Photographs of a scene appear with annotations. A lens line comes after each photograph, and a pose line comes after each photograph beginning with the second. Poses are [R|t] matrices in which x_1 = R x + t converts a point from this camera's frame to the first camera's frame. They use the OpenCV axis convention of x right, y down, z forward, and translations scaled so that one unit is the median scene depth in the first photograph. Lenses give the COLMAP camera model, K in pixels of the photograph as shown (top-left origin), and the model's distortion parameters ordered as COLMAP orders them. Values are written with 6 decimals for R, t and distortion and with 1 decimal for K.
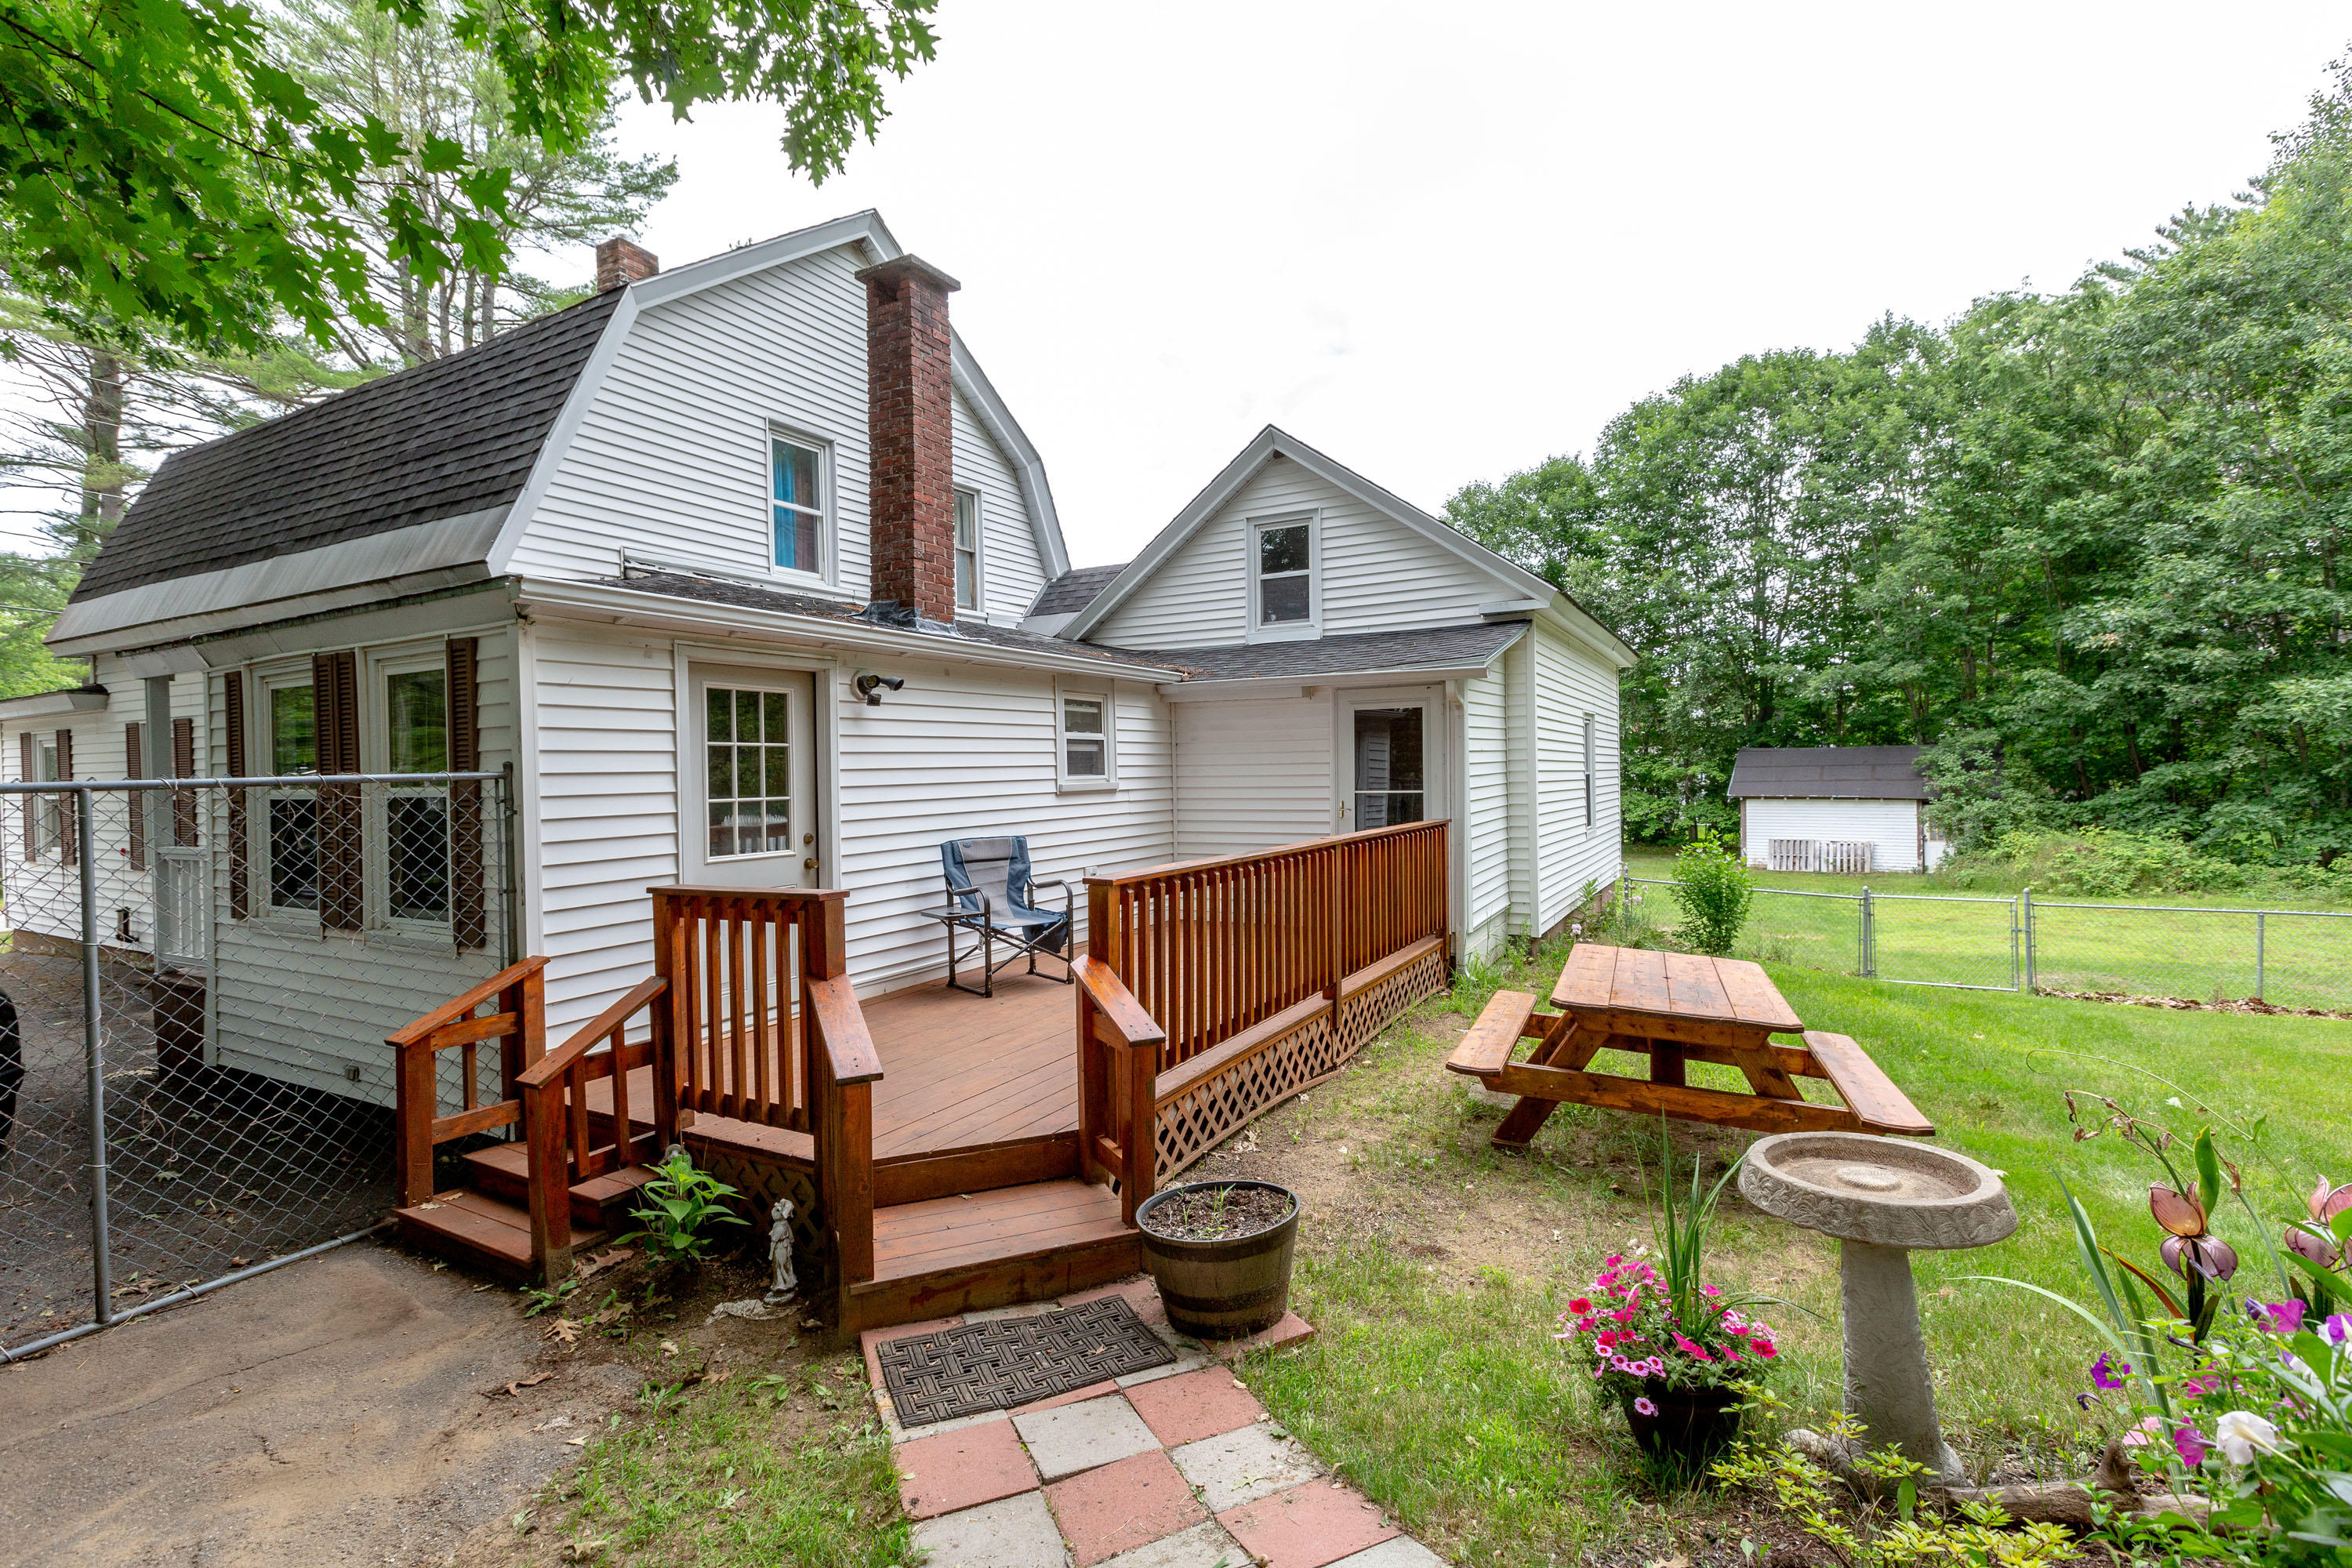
lens RADIAL K [[1057.0, 0, 1166.7], [0, 1057.0, 785.1], [0, 0, 1]] dist [0.006621, -0.001577]
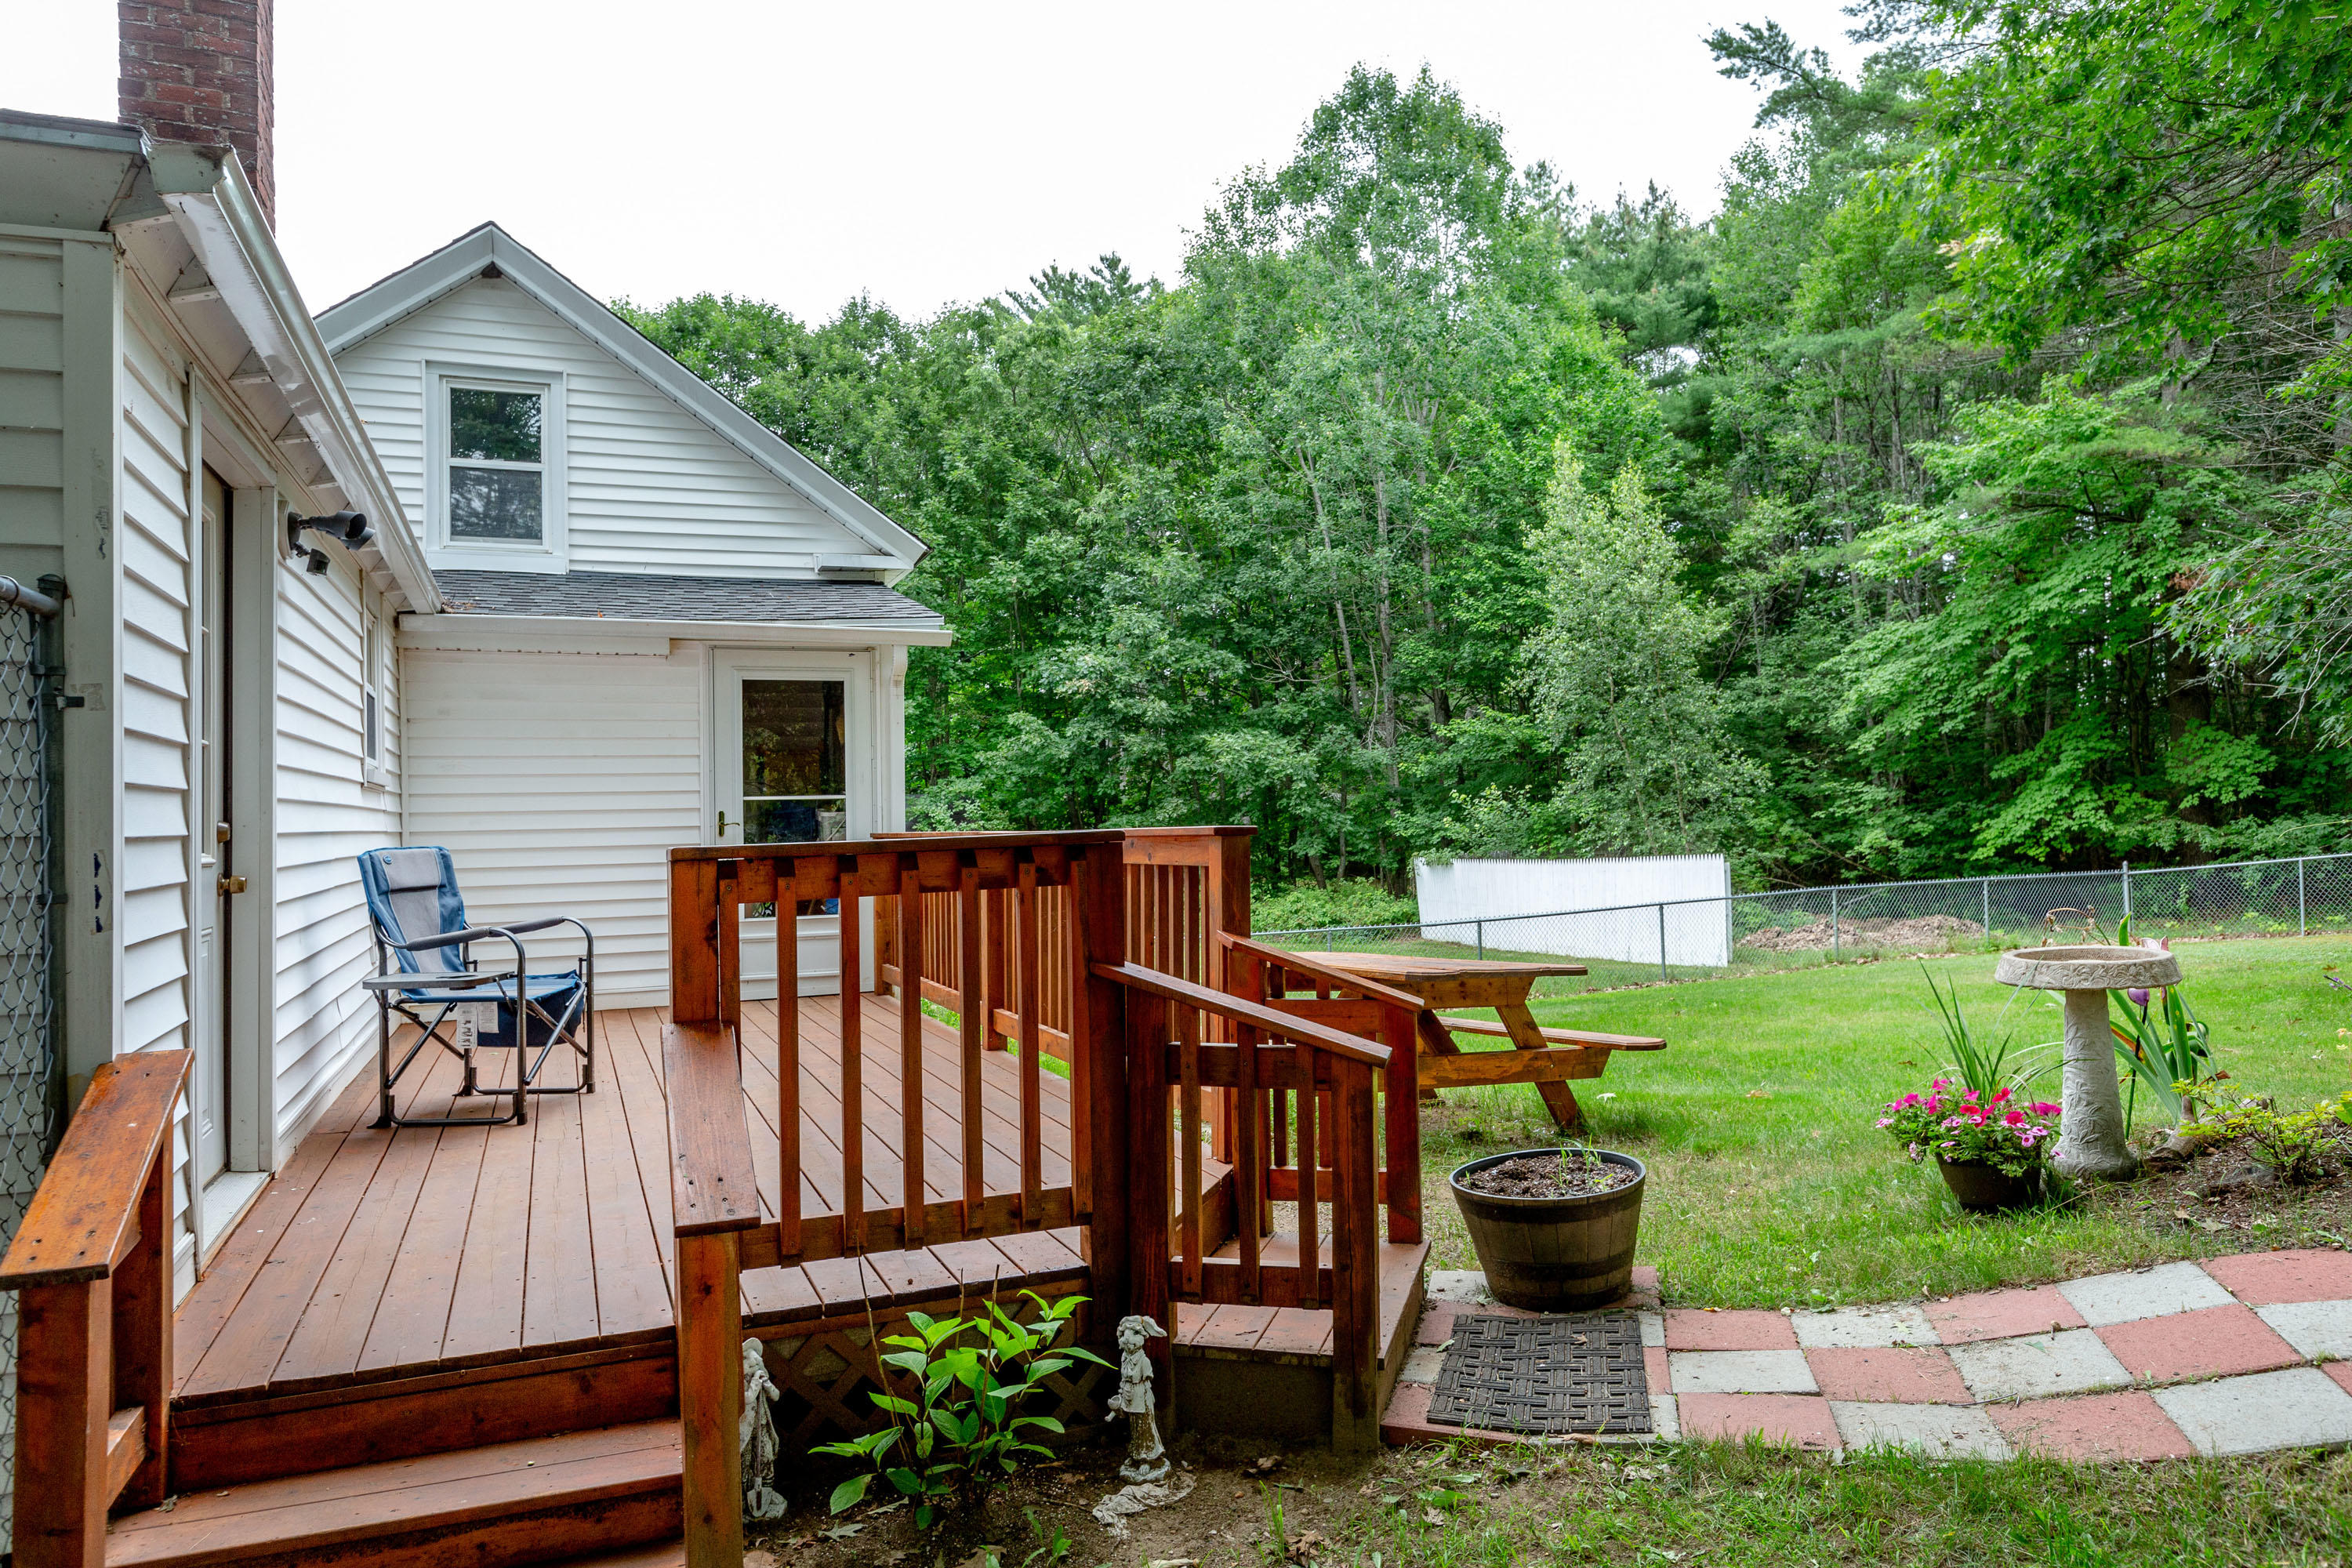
lens RADIAL K [[1536.3, 0, 1176.3], [0, 1536.3, 792.8], [0, 0, 1]] dist [-0.005156, -0.004233]
pose [[0.627729, 0.015350, 0.778281, -0.147203], [0.023575, 0.998972, -0.038717, 0.016925], [-0.778075, 0.042651, 0.626722, 0.056317]]
